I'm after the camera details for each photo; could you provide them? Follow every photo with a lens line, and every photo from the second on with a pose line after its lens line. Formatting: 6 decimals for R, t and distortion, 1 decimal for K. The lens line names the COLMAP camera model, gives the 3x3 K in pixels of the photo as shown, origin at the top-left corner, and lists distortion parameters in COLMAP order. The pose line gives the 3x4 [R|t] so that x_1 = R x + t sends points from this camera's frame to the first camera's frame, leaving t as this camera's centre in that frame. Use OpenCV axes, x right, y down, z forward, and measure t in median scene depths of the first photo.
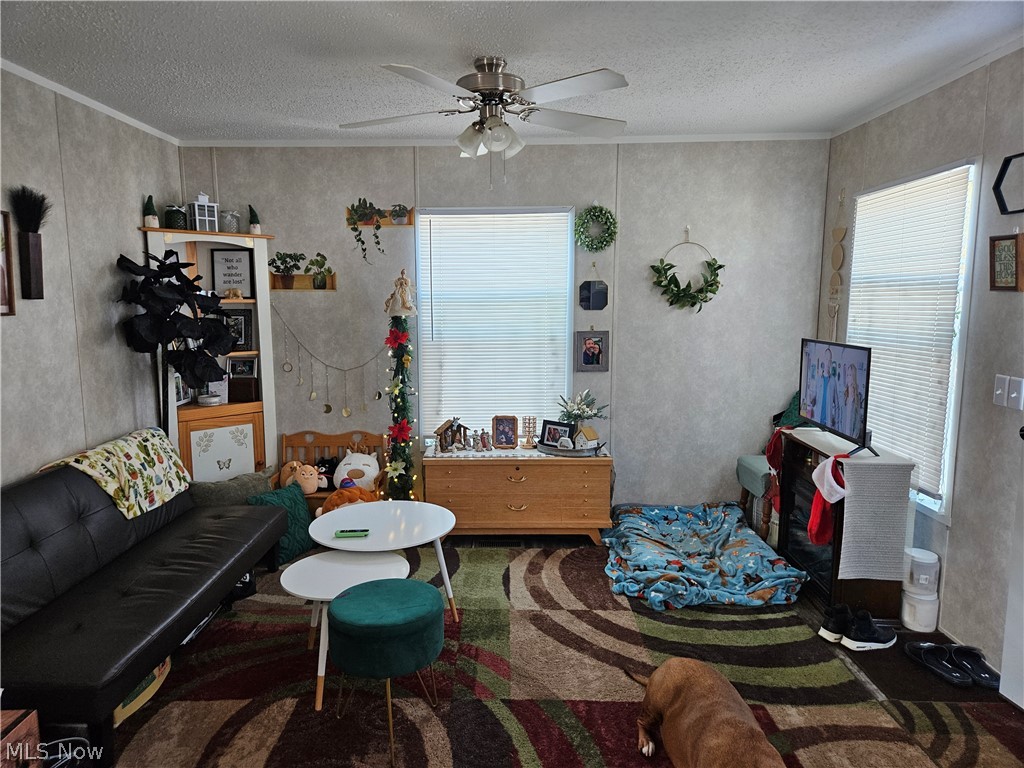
lens RADIAL K [[702.4, 0, 500.9], [0, 702.4, 384.6], [0, 0, 1]] dist [0.062265, -0.043368]
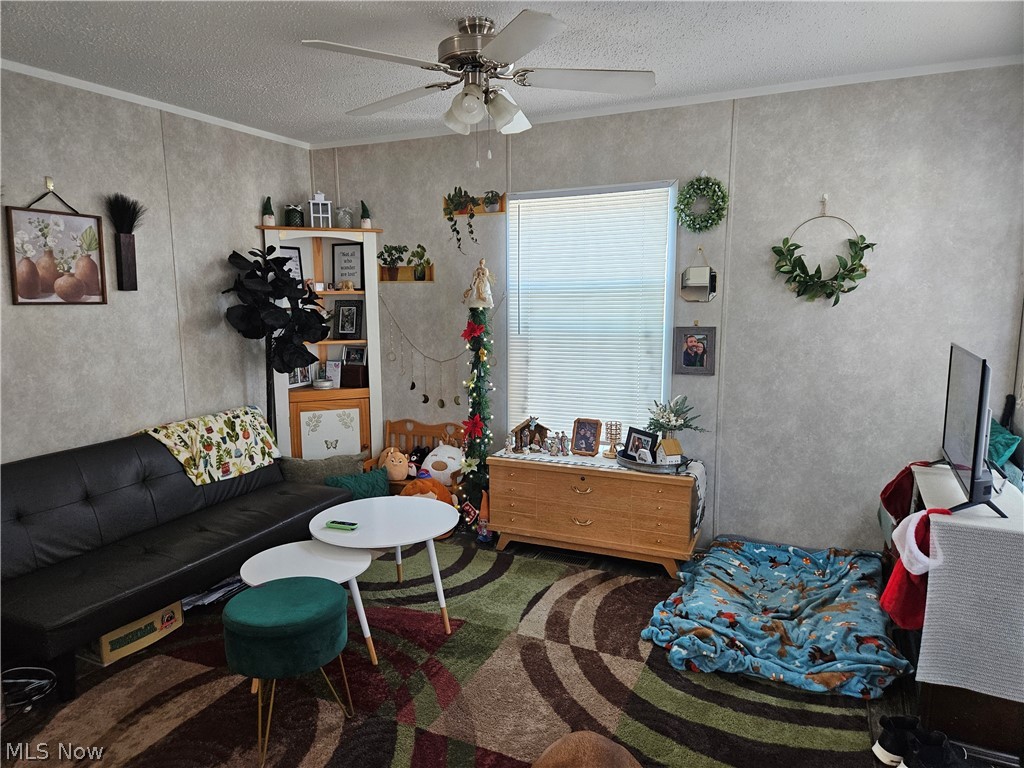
lens RADIAL K [[702.4, 0, 432.2], [0, 702.4, 391.2], [0, 0, 1]] dist [0.062265, -0.043368]
pose [[0.911920, 0.057345, -0.406341, 0.206448], [-0.048637, 0.998312, 0.031736, -0.011219], [0.407475, -0.009178, 0.913170, 0.098950]]
